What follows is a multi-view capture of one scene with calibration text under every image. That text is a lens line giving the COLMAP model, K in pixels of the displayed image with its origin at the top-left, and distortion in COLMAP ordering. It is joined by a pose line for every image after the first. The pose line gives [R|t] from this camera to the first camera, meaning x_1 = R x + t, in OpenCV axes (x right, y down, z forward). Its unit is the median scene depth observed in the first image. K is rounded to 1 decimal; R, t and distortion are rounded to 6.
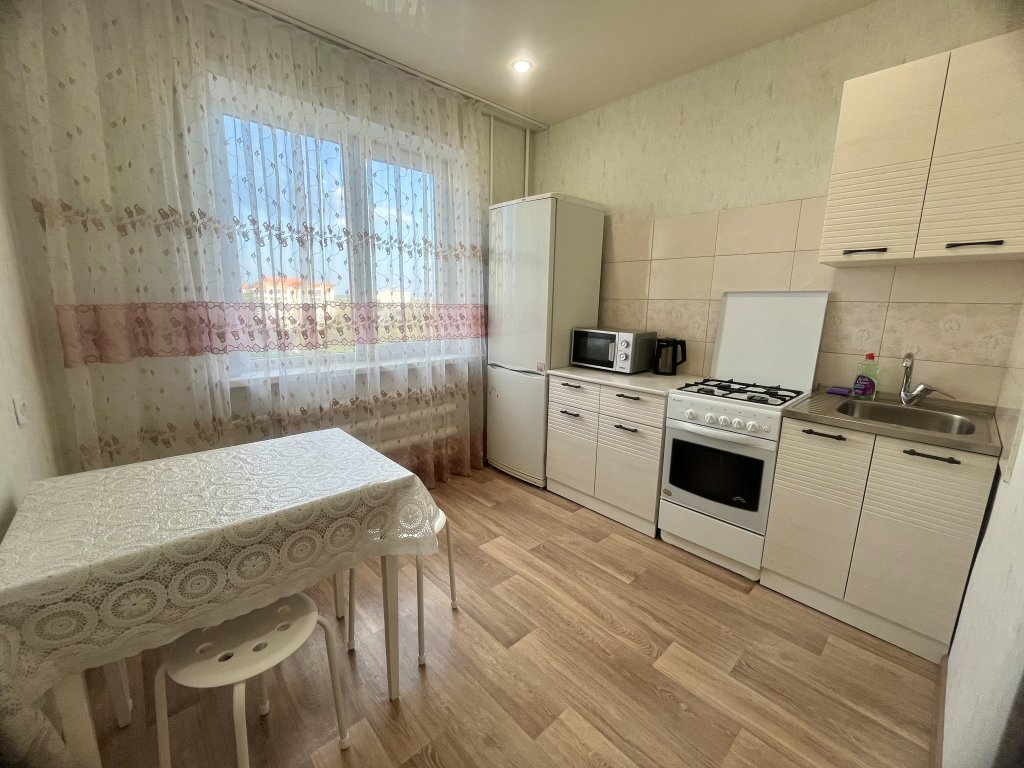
lens RADIAL K [[417.1, 0, 513.0], [0, 417.1, 382.4], [0, 0, 1]] dist [-0.002493, -0.001125]
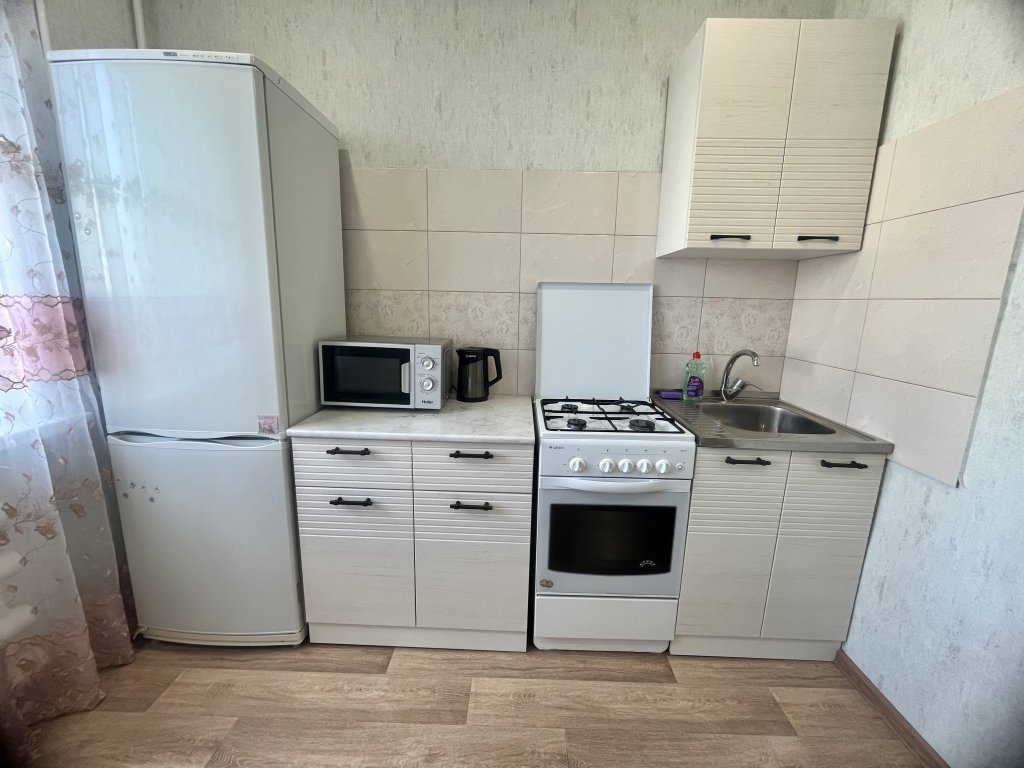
lens RADIAL K [[417.1, 0, 510.5], [0, 417.1, 381.9], [0, 0, 1]] dist [-0.002493, -0.001125]
pose [[0.700395, -0.136334, 0.700614, -0.082108], [0.126863, 0.989737, 0.065772, -0.095153], [-0.702391, 0.042816, 0.710503, 0.509469]]
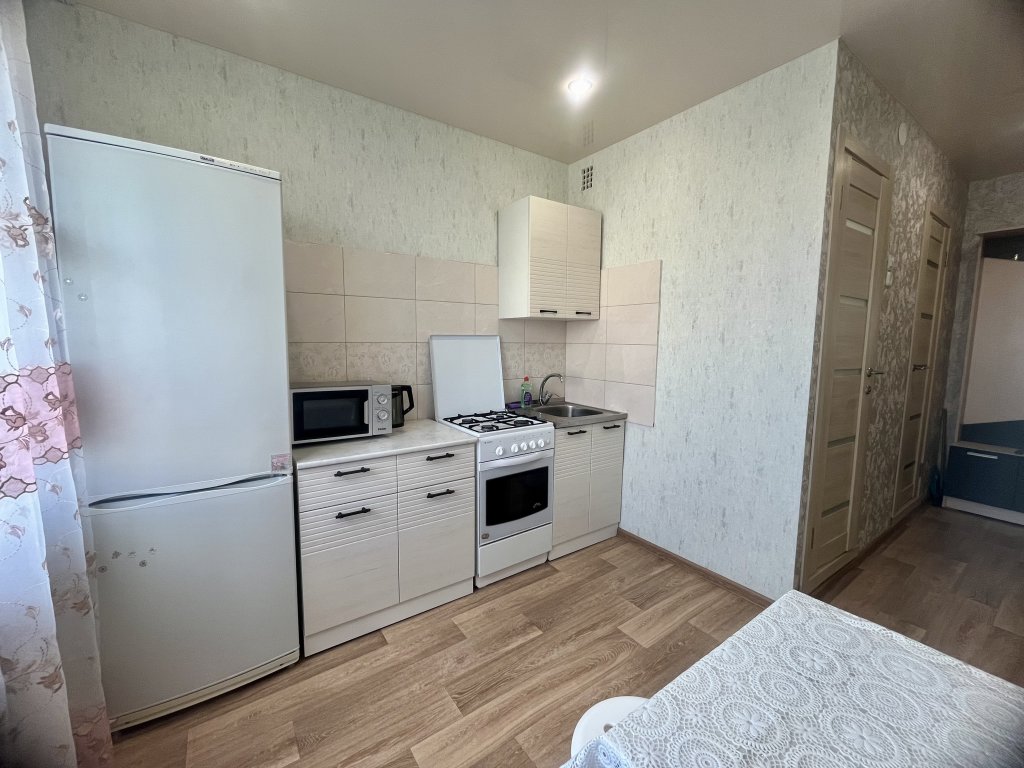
lens RADIAL K [[417.1, 0, 510.8], [0, 417.1, 382.5], [0, 0, 1]] dist [-0.002493, -0.001125]
pose [[0.141395, -0.117491, 0.982956, -0.507822], [0.186076, 0.978388, 0.090179, -0.158195], [-0.972308, 0.170154, 0.160201, 0.659396]]
